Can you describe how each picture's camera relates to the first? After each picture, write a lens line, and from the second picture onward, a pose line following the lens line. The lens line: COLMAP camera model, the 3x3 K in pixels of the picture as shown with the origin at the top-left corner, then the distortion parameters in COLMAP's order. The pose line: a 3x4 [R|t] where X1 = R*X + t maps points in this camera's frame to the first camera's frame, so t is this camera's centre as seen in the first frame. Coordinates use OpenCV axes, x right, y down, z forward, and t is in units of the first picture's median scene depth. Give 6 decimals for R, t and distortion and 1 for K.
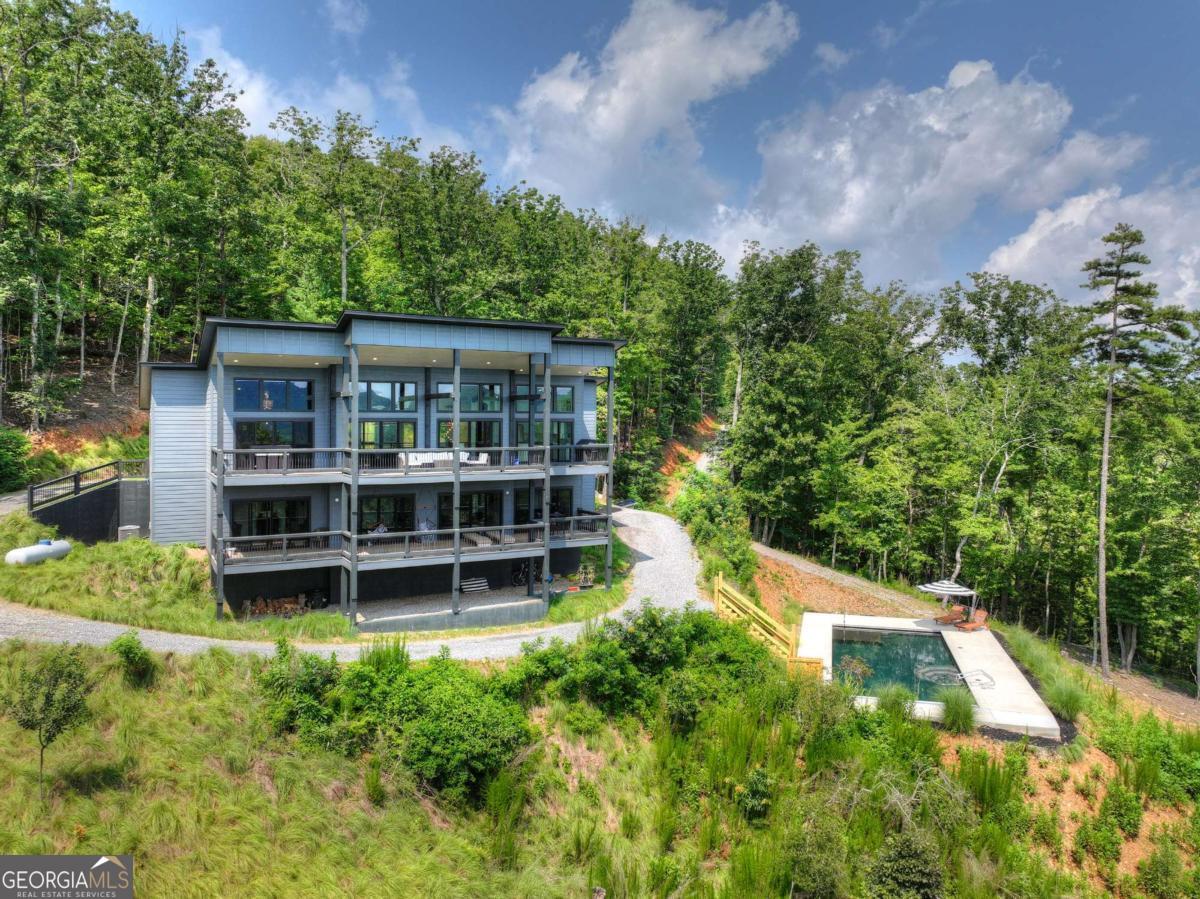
lens RADIAL K [[846.3, 0, 600.9], [0, 846.3, 452.5], [0, 0, 1]] dist [0.006931, 0.011916]
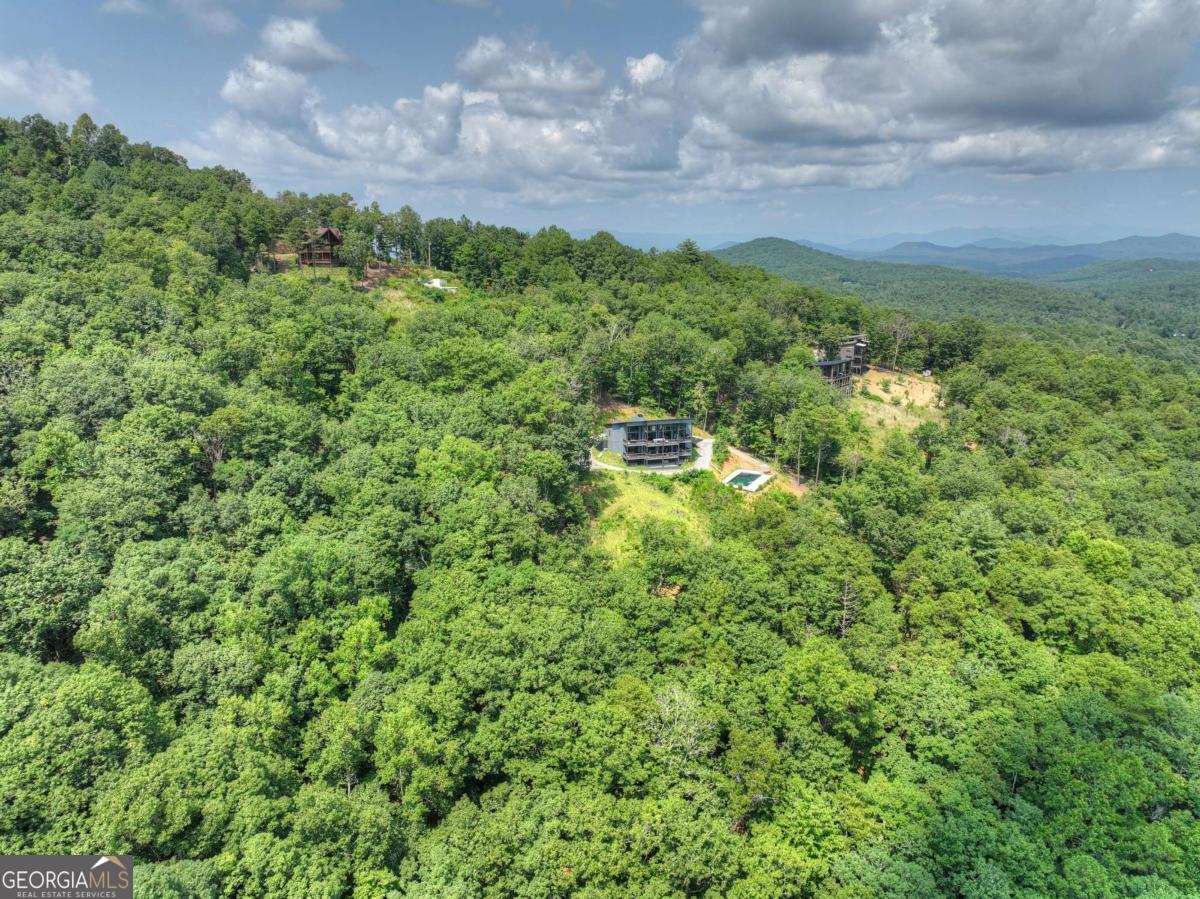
lens RADIAL K [[846.3, 0, 600.2], [0, 846.3, 449.5], [0, 0, 1]] dist [0.006931, 0.011916]
pose [[0.977083, 0.046935, -0.207619, 0.609633], [-0.005593, 0.980711, 0.195383, -1.058428], [0.212784, -0.189745, 0.958499, -4.628486]]
